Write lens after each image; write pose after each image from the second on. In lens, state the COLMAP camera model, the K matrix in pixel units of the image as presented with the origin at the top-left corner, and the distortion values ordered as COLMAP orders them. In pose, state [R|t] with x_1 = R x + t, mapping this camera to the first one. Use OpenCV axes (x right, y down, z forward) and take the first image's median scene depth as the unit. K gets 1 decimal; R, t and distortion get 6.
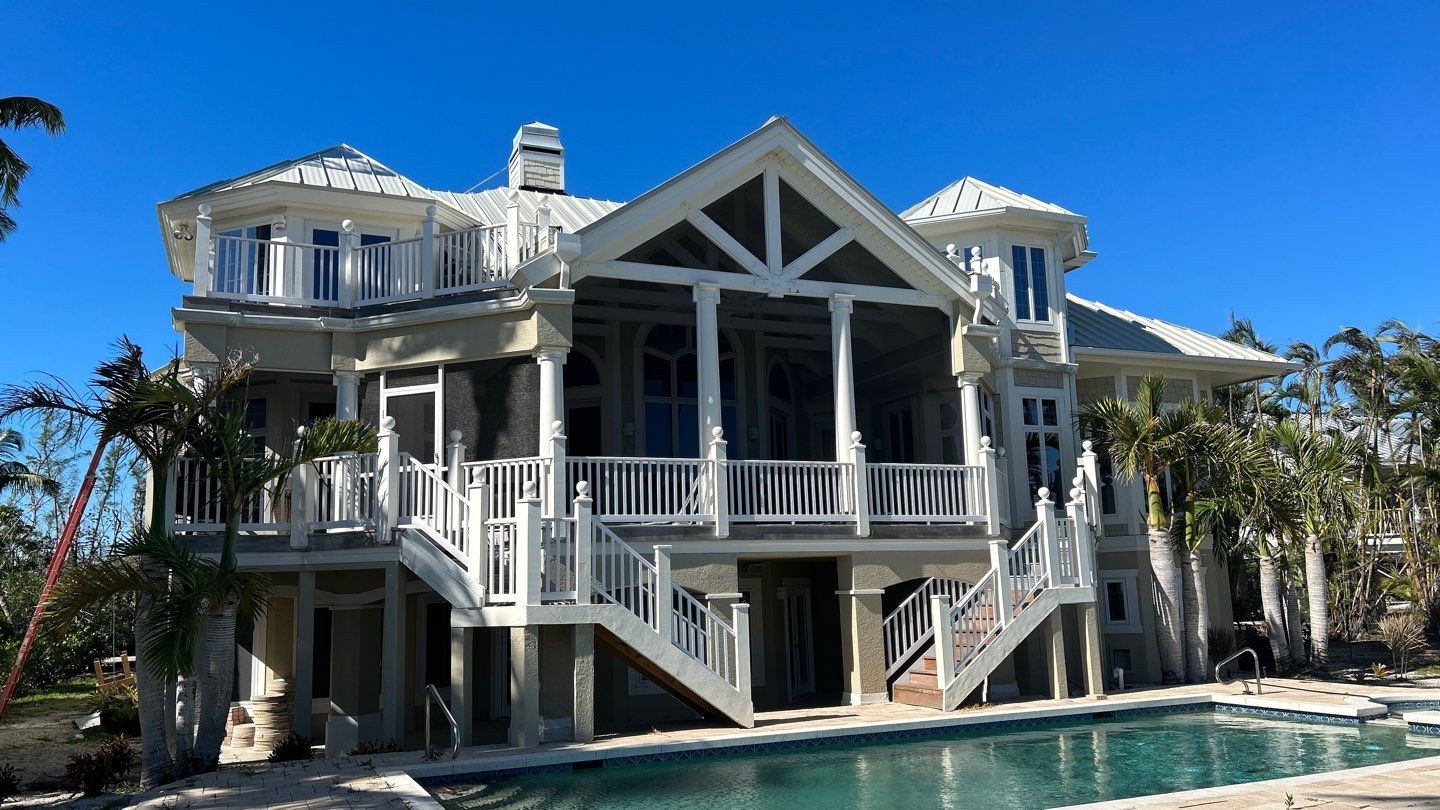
lens RADIAL K [[1081.1, 0, 684.7], [0, 1081.1, 419.8], [0, 0, 1]] dist [0.020050, -0.053957]
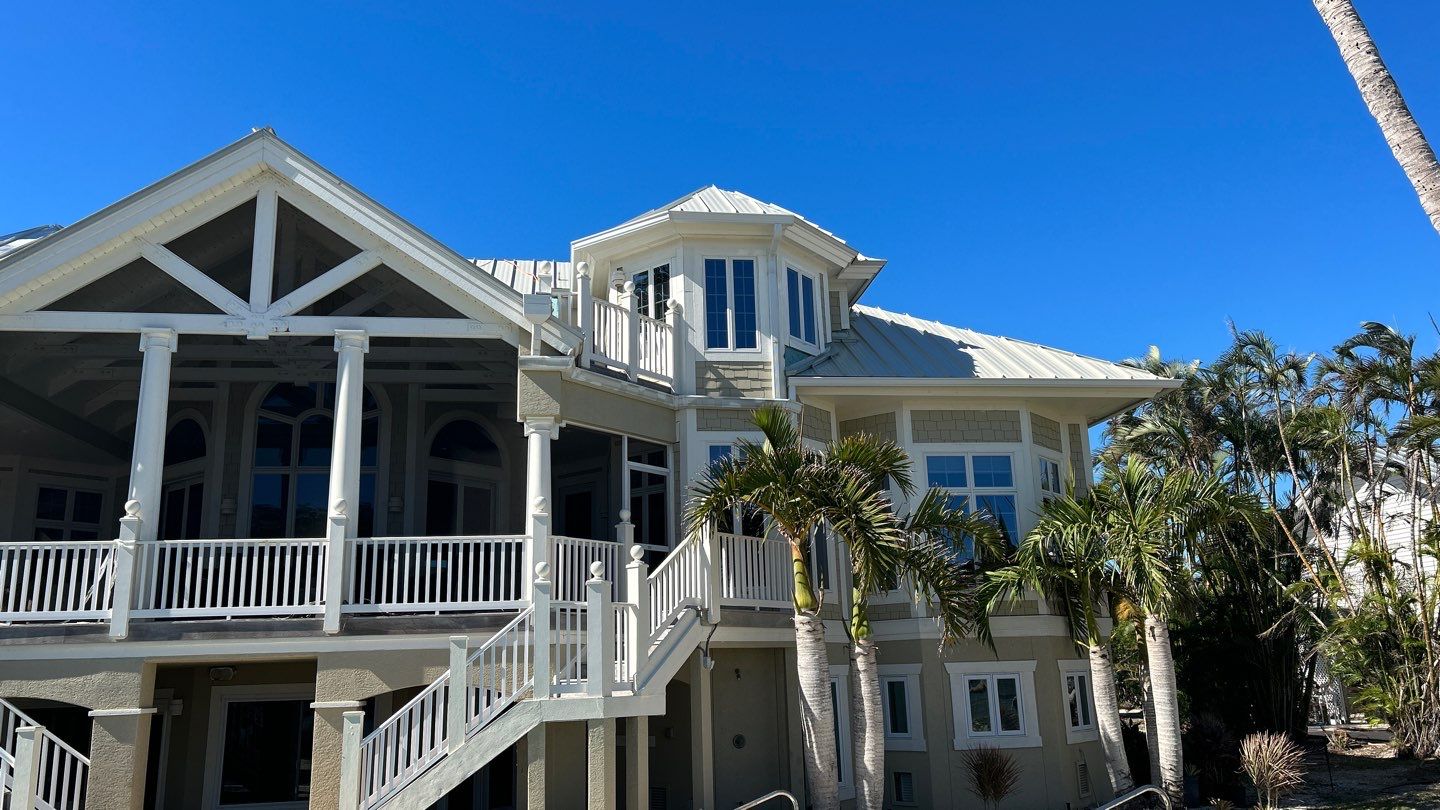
lens RADIAL K [[1095.1, 0, 717.1], [0, 1095.1, 392.3], [0, 0, 1]] dist [0.034342, -0.055993]
pose [[0.970783, -0.064493, -0.231129, 0.621787], [0.042670, 0.994251, -0.098206, 0.024328], [0.236134, 0.085474, 0.967954, 0.273657]]
